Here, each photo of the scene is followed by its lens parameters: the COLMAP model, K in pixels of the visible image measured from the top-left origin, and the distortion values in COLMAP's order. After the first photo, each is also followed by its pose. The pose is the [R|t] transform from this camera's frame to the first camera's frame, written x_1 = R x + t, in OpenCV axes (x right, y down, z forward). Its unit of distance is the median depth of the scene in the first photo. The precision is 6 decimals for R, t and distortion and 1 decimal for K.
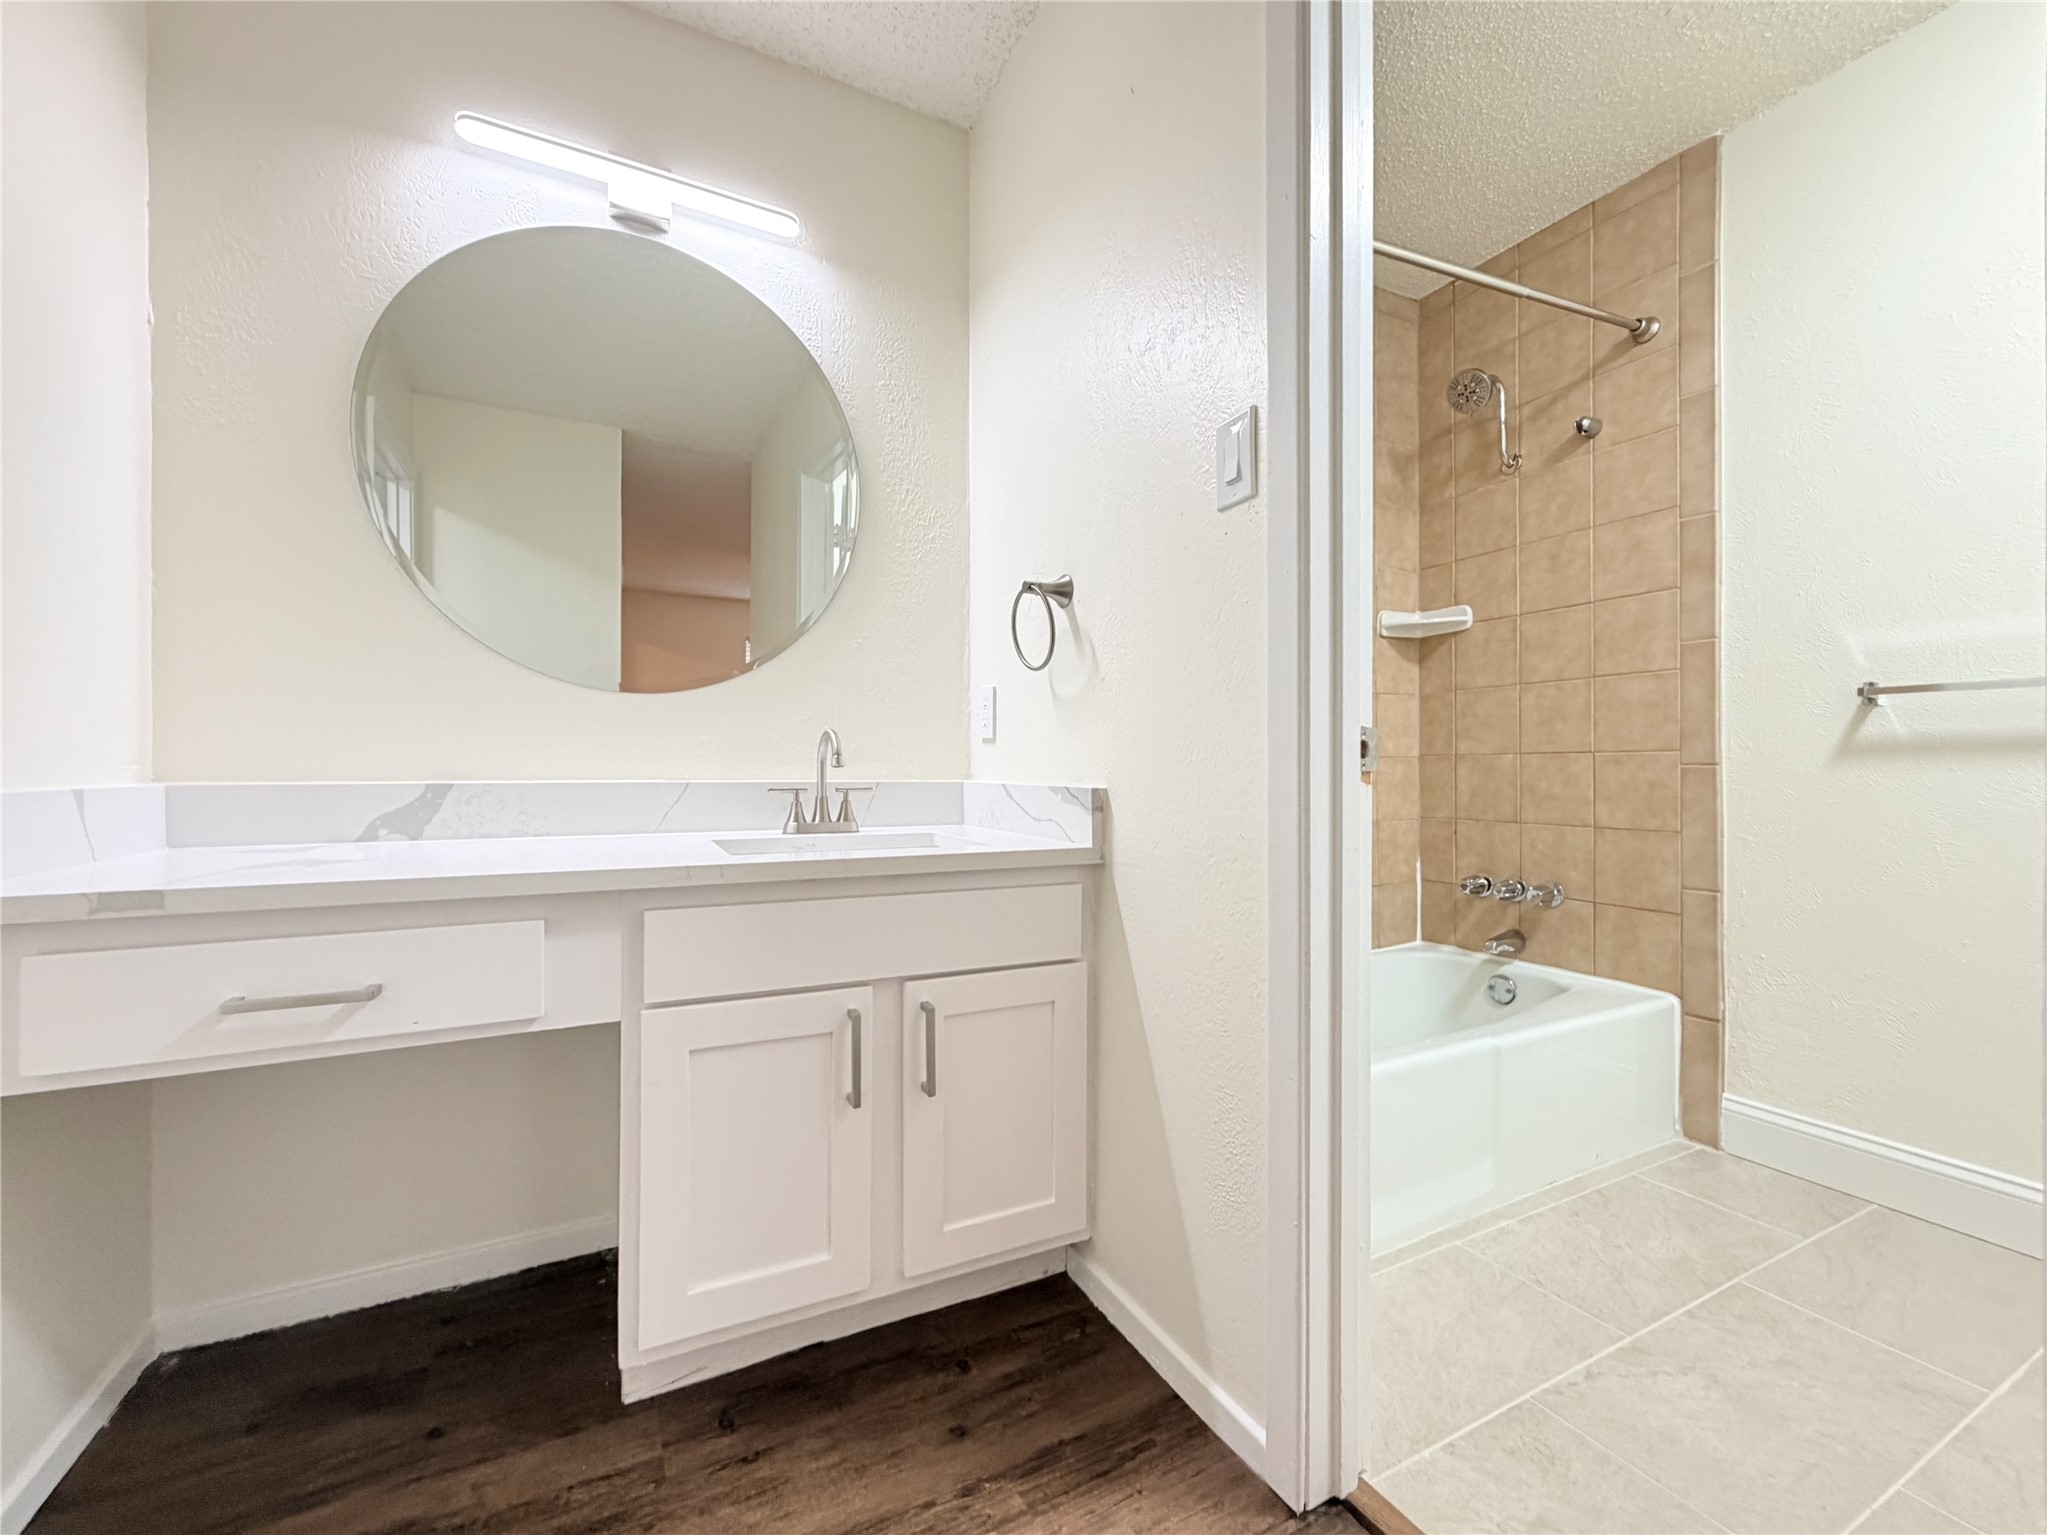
lens RADIAL K [[818.7, 0, 1013.1], [0, 818.7, 773.7], [0, 0, 1]] dist [0.000851, 0.000037]
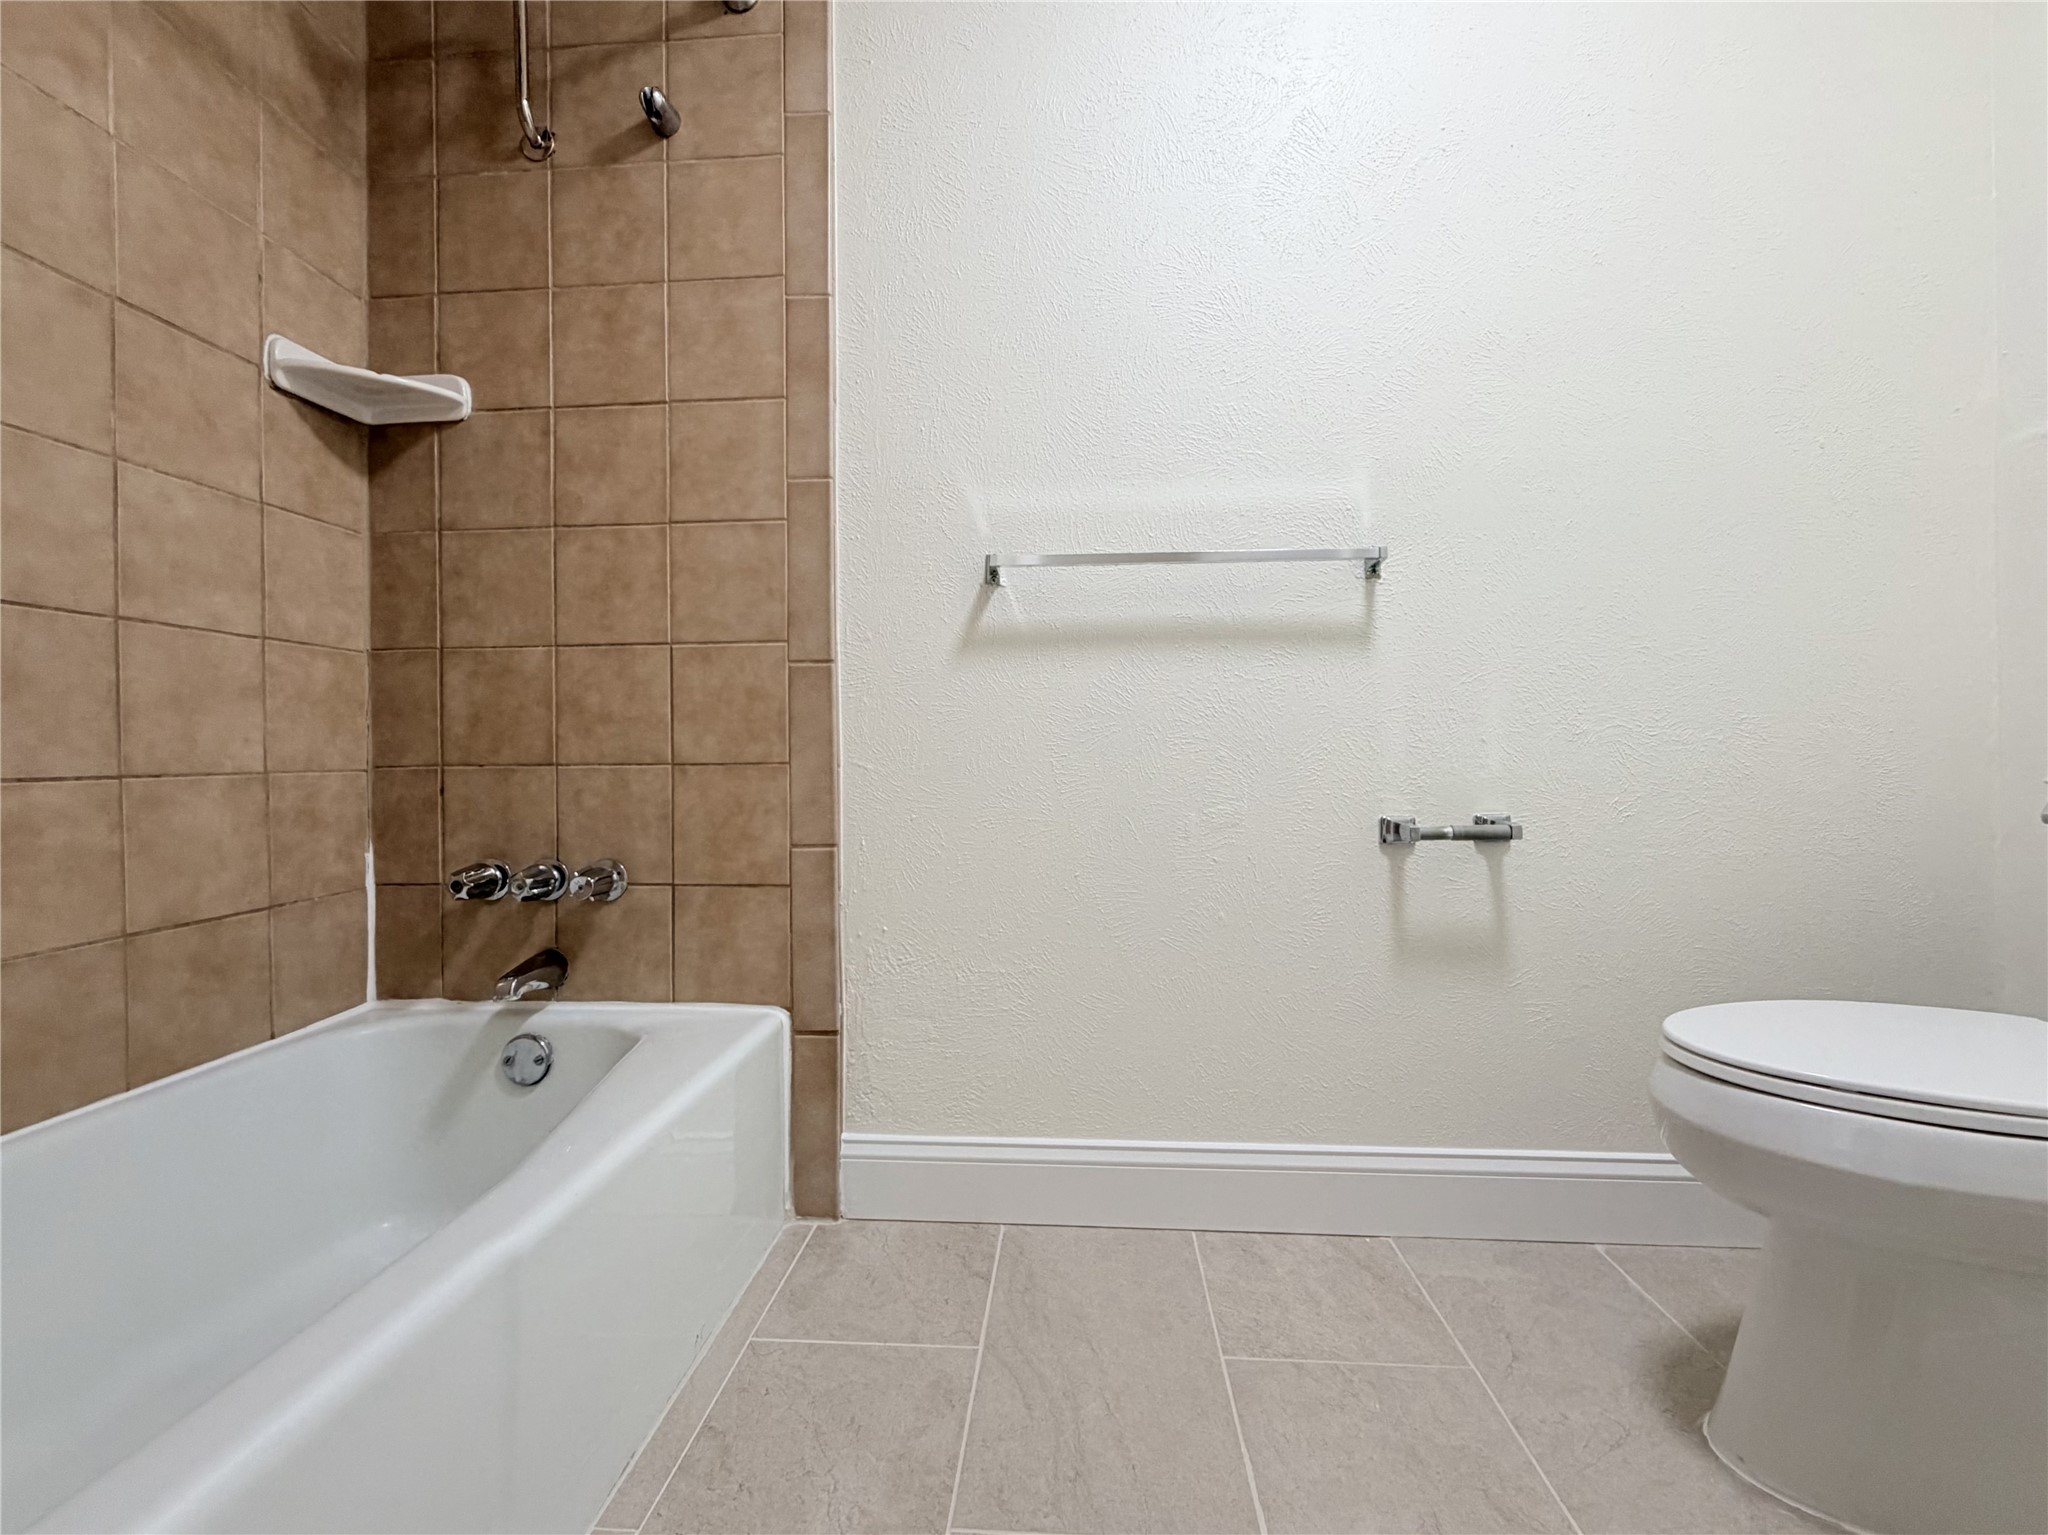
lens RADIAL K [[850.3, 0, 1020.9], [0, 850.3, 762.5], [0, 0, 1]] dist [-0.001376, -0.000060]
pose [[0.489306, -0.000897, 0.872112, 0.260084], [0.007540, 0.999966, -0.003202, 0.064633], [-0.872080, 0.008142, 0.489296, 0.427169]]
